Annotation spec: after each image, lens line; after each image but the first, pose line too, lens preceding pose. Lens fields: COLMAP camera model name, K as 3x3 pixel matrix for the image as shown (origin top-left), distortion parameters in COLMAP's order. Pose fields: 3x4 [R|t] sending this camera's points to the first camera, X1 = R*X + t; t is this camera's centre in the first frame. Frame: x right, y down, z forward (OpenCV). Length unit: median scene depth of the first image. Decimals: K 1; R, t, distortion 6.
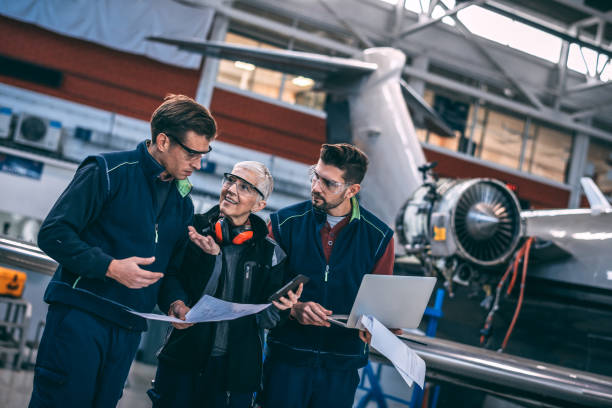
lens RADIAL K [[1028.4, 0, 302.6], [0, 1028.4, 204.3], [0, 0, 1]] dist [-0.156107, 0.000000]
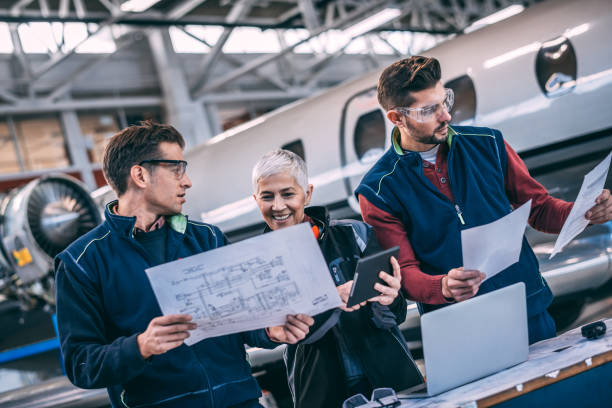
lens RADIAL K [[1028.4, 0, 290.8], [0, 1028.4, 200.6], [0, 0, 1]] dist [-0.156107, 0.000000]
pose [[0.796889, -0.394965, 0.457134, -0.054440], [0.395794, 0.913001, 0.098876, -0.008806], [-0.456416, 0.102138, 0.883885, 0.142388]]
